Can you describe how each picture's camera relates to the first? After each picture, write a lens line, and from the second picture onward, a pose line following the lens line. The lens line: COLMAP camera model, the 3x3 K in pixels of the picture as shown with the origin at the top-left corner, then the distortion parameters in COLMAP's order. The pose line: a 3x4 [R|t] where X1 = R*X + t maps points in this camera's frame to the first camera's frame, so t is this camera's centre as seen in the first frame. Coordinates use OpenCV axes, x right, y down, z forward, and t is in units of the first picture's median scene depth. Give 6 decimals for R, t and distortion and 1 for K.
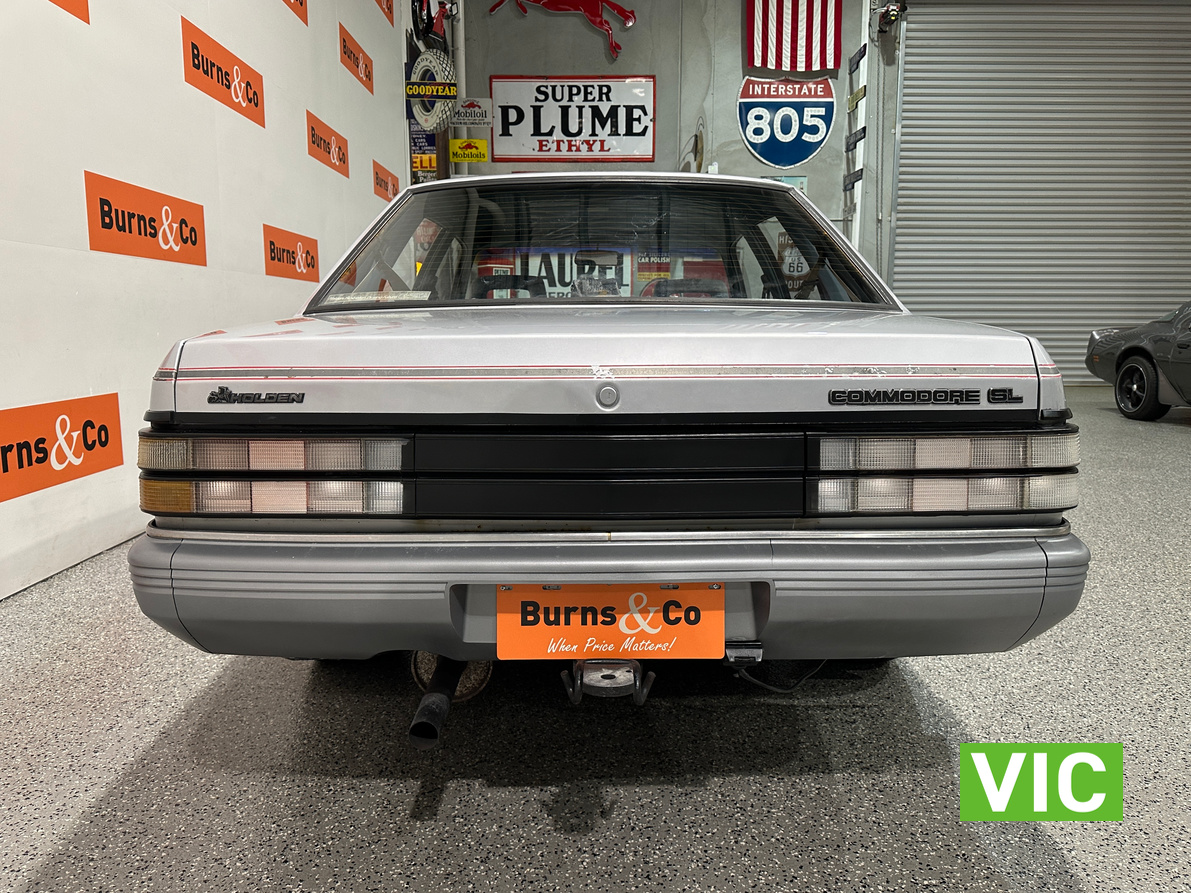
lens RADIAL K [[857.7, 0, 595.6], [0, 857.7, 464.7], [0, 0, 1]] dist [0.108985, -0.256403]
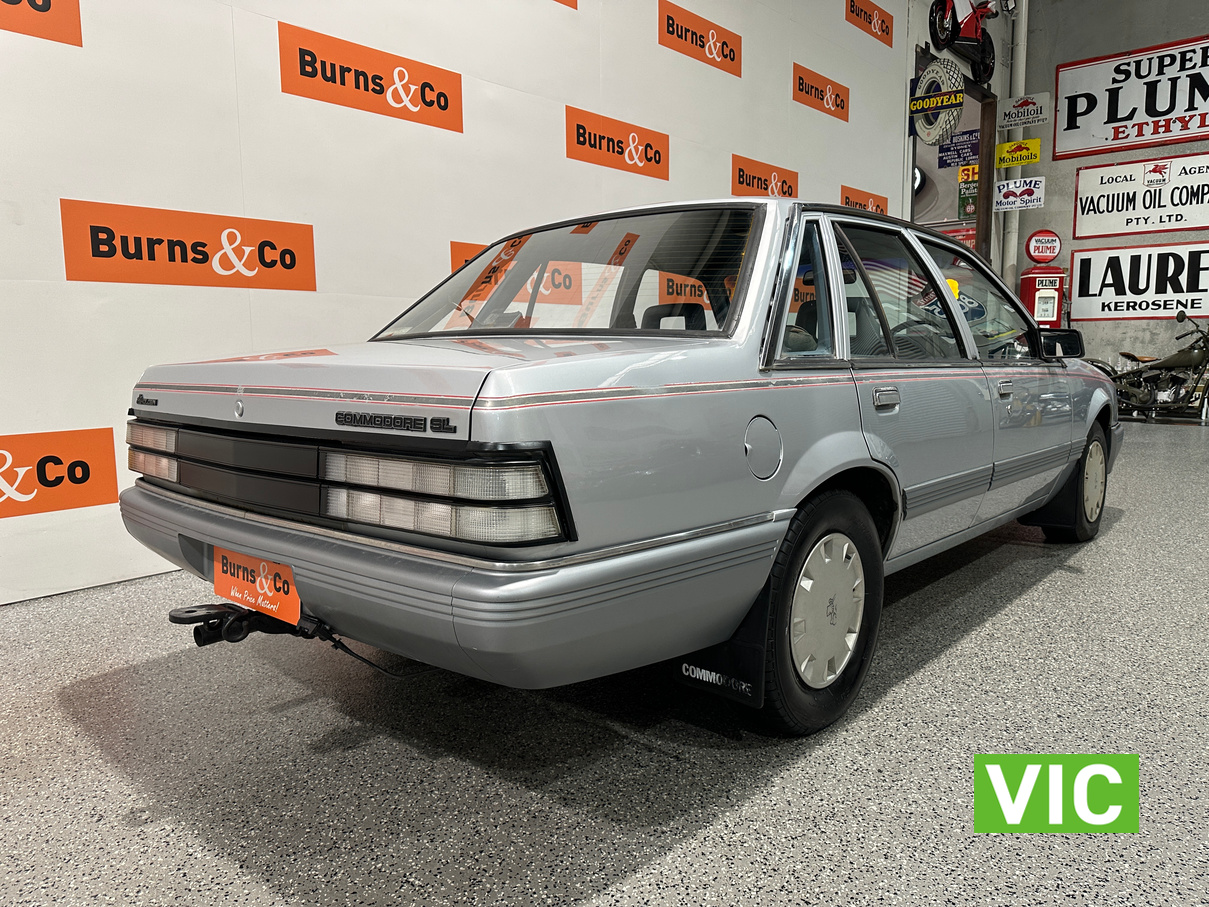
lens RADIAL K [[861.7, 0, 602.8], [0, 861.7, 468.5], [0, 0, 1]] dist [-0.003544, -0.007464]
pose [[0.740356, 0.083496, -0.667009, 0.163698], [-0.093521, 0.995400, 0.020799, -0.008516], [0.665678, 0.046981, 0.744759, 0.046947]]
